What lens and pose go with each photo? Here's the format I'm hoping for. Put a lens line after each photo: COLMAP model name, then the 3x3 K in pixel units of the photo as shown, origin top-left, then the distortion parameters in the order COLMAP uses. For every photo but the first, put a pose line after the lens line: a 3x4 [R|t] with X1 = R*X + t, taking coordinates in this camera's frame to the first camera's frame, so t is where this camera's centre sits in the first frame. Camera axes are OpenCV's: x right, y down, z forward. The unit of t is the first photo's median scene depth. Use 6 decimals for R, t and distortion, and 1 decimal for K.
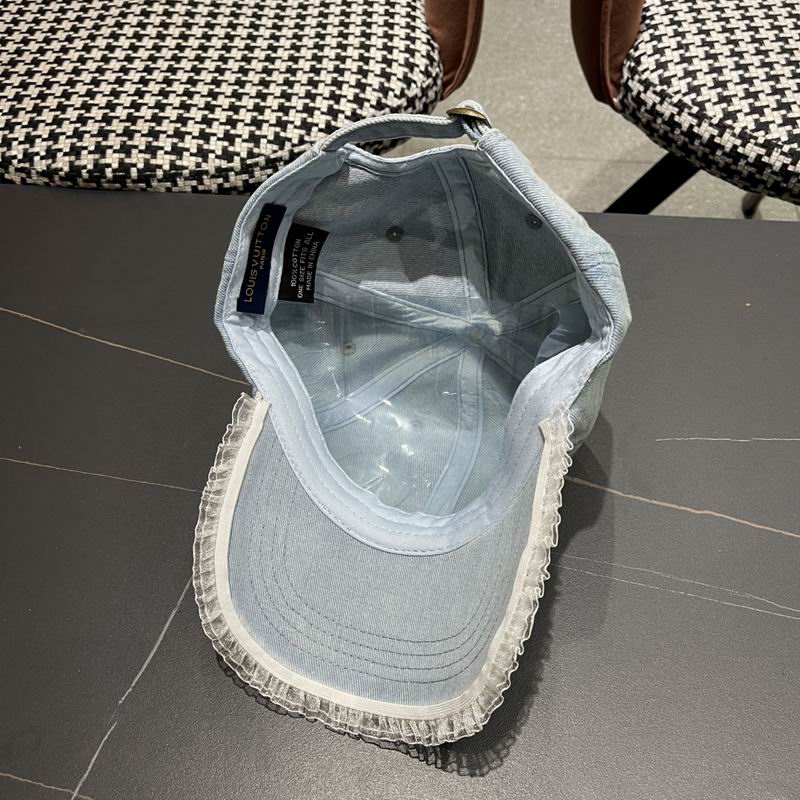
lens RADIAL K [[834.9, 0, 393.4], [0, 834.9, 411.7], [0, 0, 1]] dist [0.017758, 0.000000]
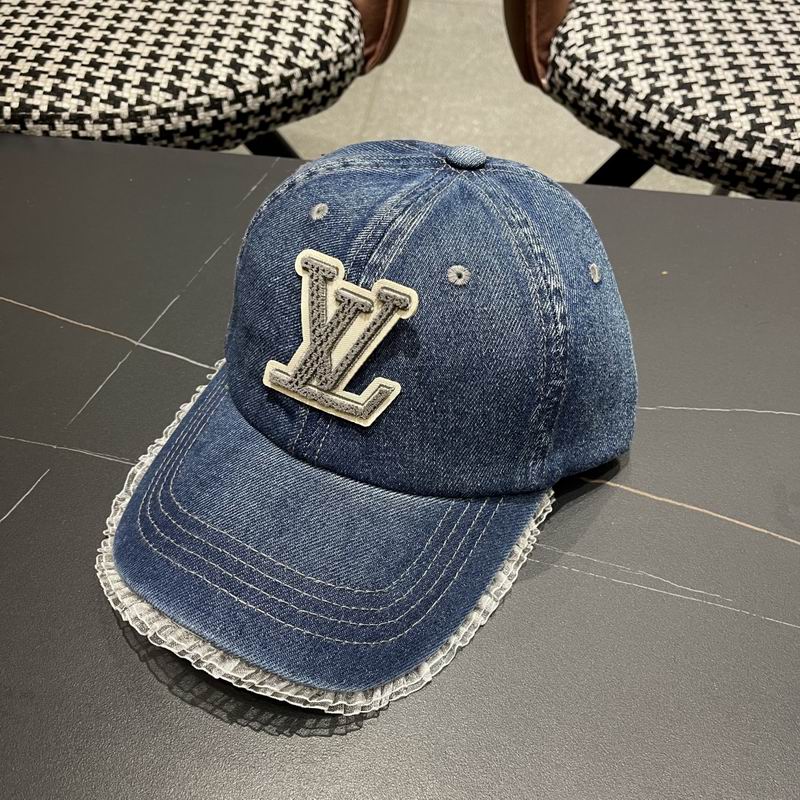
lens RADIAL K [[834.9, 0, 398.7], [0, 834.9, 411.8], [0, 0, 1]] dist [0.017758, 0.000000]
pose [[0.998416, 0.041790, 0.037664, 0.089690], [-0.039141, 0.996881, -0.068529, 0.081006], [-0.040411, 0.066946, 0.996938, 0.095780]]
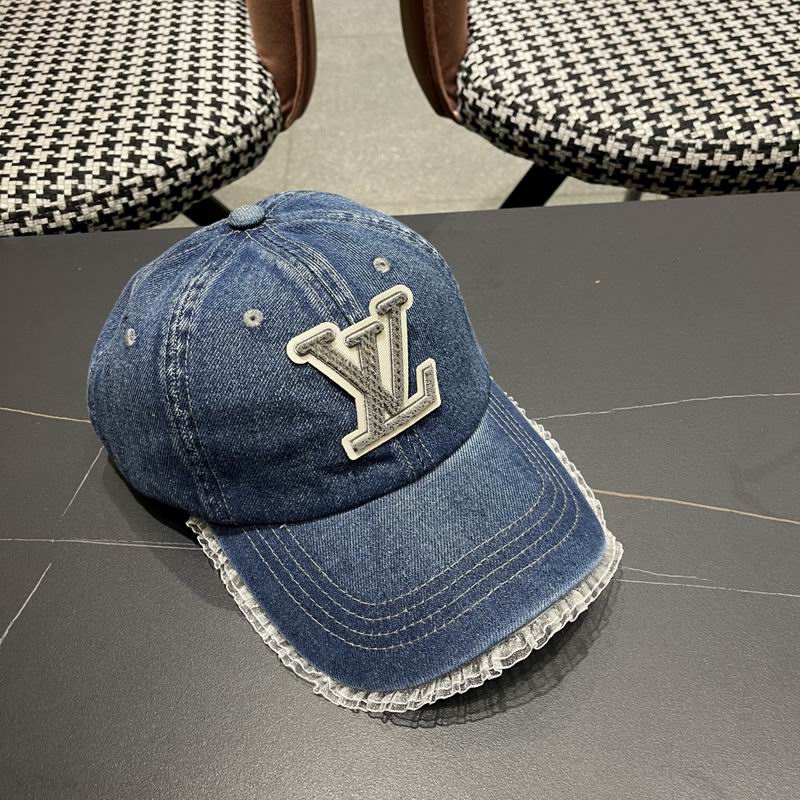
lens RADIAL K [[834.9, 0, 398.2], [0, 834.9, 411.7], [0, 0, 1]] dist [0.017758, 0.000000]
pose [[0.989691, -0.115496, 0.084688, 0.079703], [0.122964, 0.988411, -0.089016, 0.066429], [-0.073426, 0.098512, 0.992423, 0.057227]]
